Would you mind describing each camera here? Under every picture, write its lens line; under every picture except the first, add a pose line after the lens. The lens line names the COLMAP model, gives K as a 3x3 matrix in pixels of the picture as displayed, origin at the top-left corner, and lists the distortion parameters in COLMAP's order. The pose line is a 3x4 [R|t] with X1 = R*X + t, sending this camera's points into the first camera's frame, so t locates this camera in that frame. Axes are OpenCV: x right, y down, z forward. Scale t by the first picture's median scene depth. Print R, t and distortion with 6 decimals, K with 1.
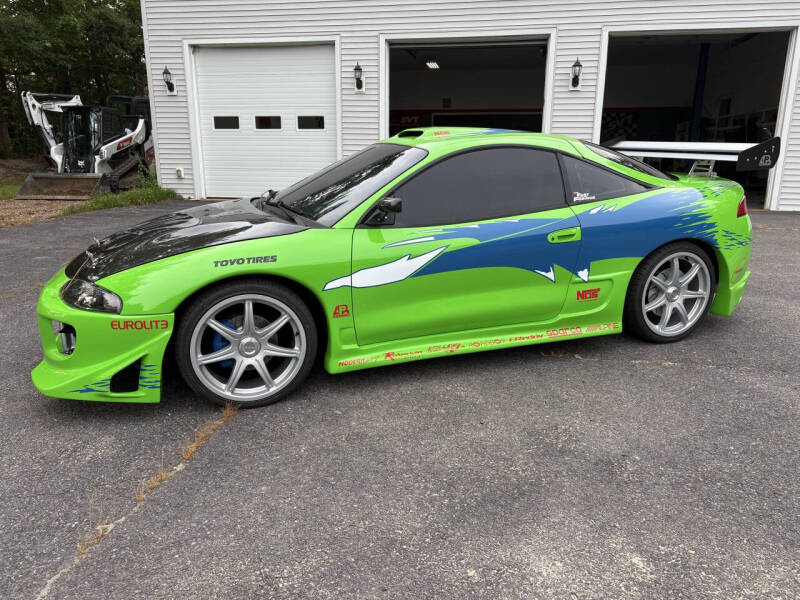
lens RADIAL K [[610.4, 0, 392.3], [0, 610.4, 302.2], [0, 0, 1]] dist [0.022762, -0.009174]
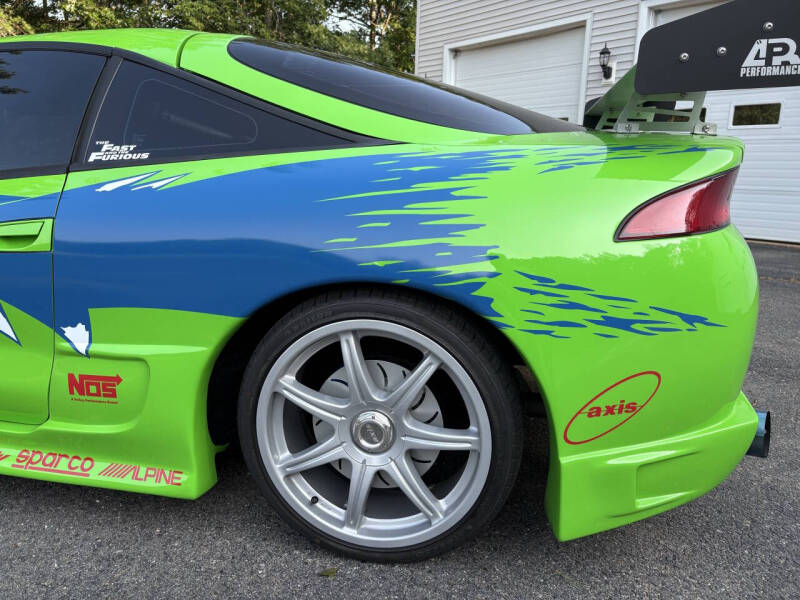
lens RADIAL K [[588.5, 0, 400.0], [0, 588.5, 300.0], [0, 0, 1]] dist [0.026416, -0.002647]
pose [[0.847273, 0.124375, -0.516391, 0.699662], [-0.149452, 0.988744, -0.007071, -0.099135], [0.509699, 0.083167, 0.856324, 0.765146]]
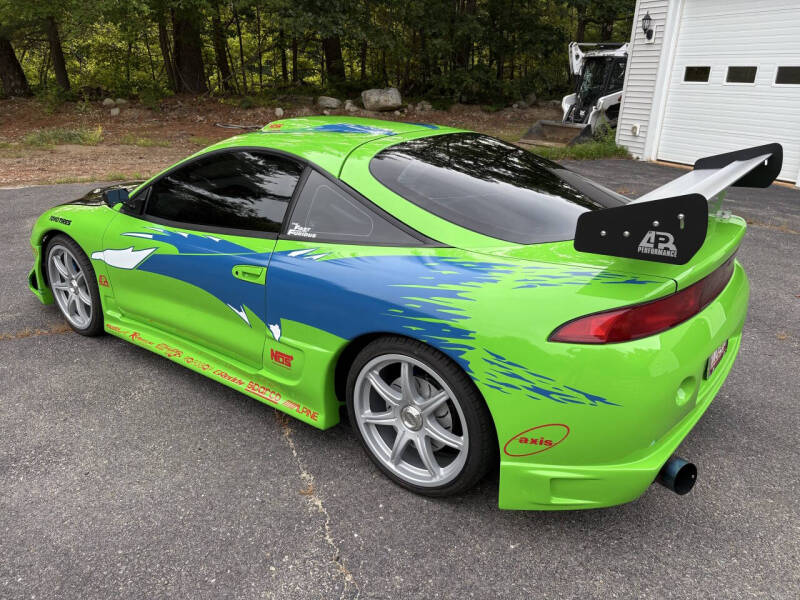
lens RADIAL K [[606.7, 0, 390.9], [0, 606.7, 300.0], [0, 0, 1]] dist [0.034140, -0.025277]
pose [[0.533909, 0.299587, -0.790689, 0.973558], [-0.227619, 0.951531, 0.206831, -0.269991], [0.814329, 0.069547, 0.576222, 0.678295]]
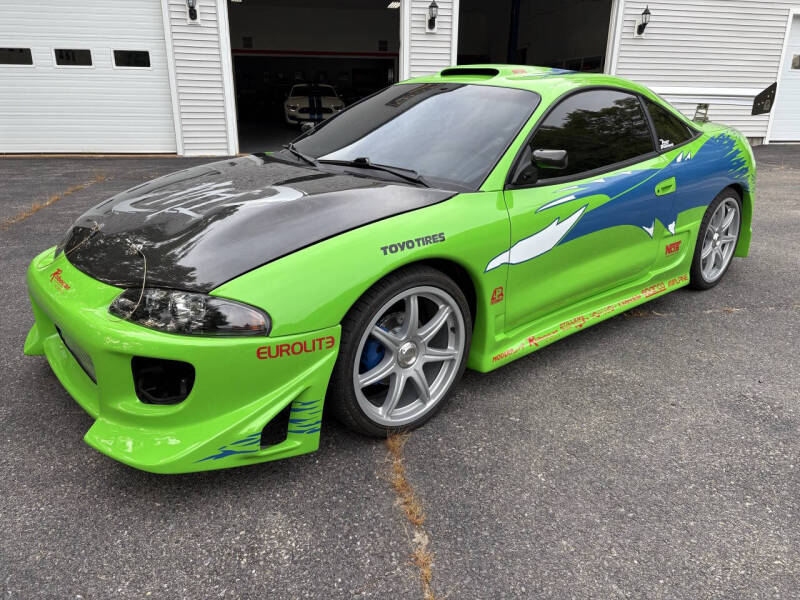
lens RADIAL K [[610.7, 0, 400.0], [0, 610.7, 300.0], [0, 0, 1]] dist [0.074531, -0.081064]
pose [[0.932536, -0.108165, 0.344496, -0.421495], [0.081918, 0.992576, 0.089899, -0.054364], [-0.351662, -0.055613, 0.934474, 0.247347]]
